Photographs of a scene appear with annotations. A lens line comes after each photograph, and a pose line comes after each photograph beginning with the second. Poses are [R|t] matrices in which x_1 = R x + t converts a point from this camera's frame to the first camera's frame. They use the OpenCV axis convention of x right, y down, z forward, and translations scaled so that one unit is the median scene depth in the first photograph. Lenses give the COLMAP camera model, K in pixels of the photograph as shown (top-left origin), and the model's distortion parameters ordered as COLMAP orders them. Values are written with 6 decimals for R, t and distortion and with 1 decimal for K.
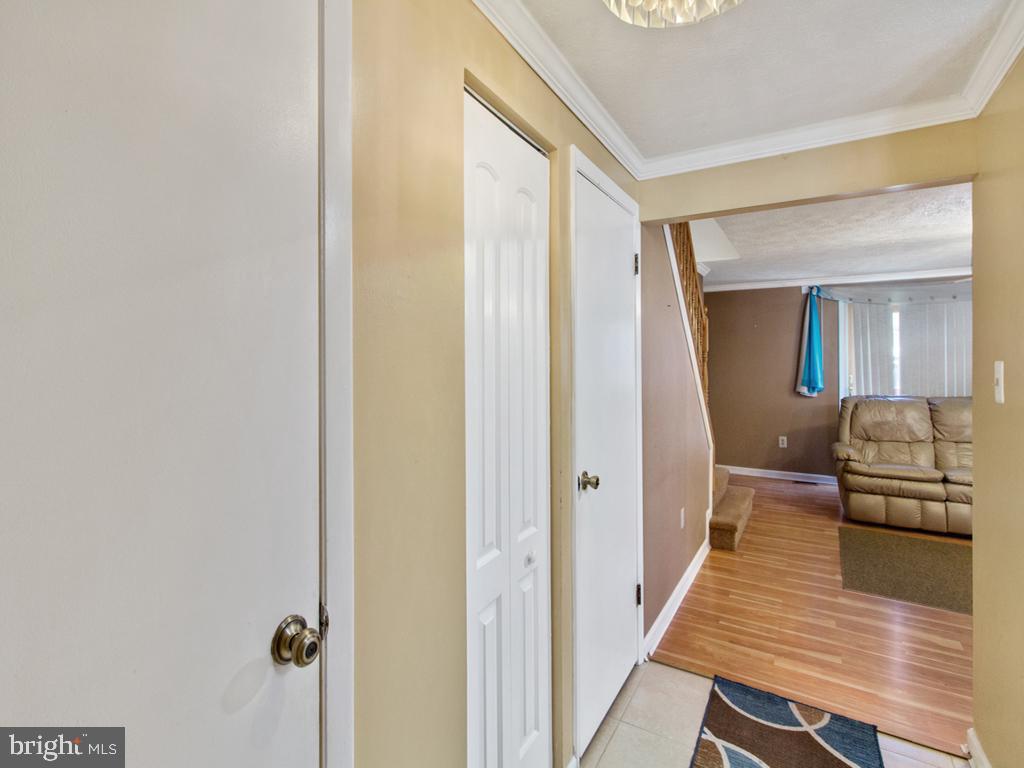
lens RADIAL K [[504.9, 0, 512.1], [0, 504.9, 356.8], [0, 0, 1]] dist [-0.000621, -0.000147]
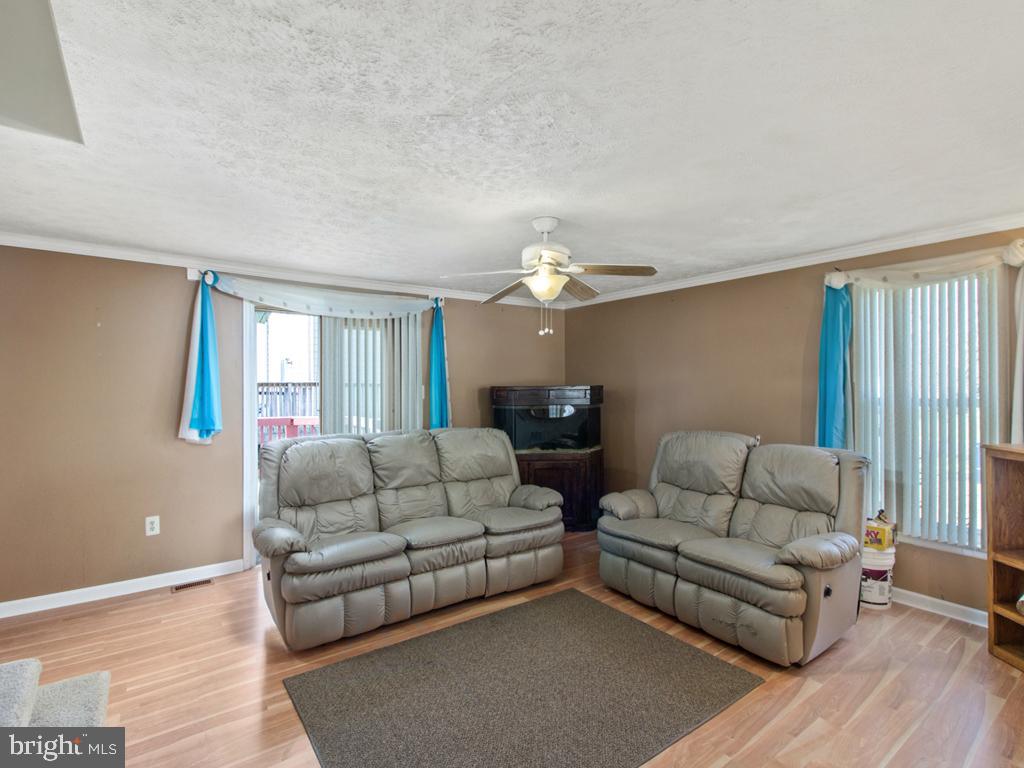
lens RADIAL K [[496.8, 0, 512.0], [0, 496.8, 384.0], [0, 0, 1]] dist [0.002160, 0.000275]
pose [[0.383328, 0.003761, 0.923604, 0.224917], [-0.007538, 0.999971, -0.000944, 0.001624], [-0.923581, -0.006601, 0.383346, 0.548507]]
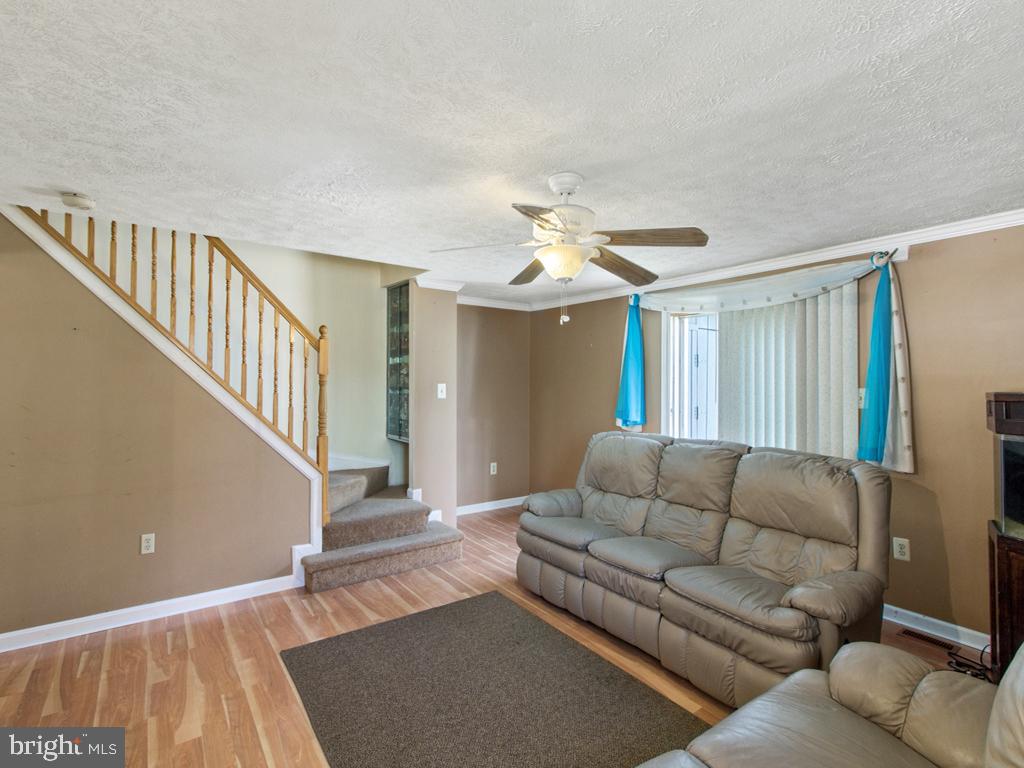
lens RADIAL K [[496.8, 0, 512.0], [0, 496.8, 384.0], [0, 0, 1]] dist [0.002160, 0.000275]
pose [[0.926808, 0.010893, -0.375378, 0.977383], [-0.006438, 0.999893, 0.013120, -0.008210], [0.375481, -0.009743, 0.926779, 0.266837]]
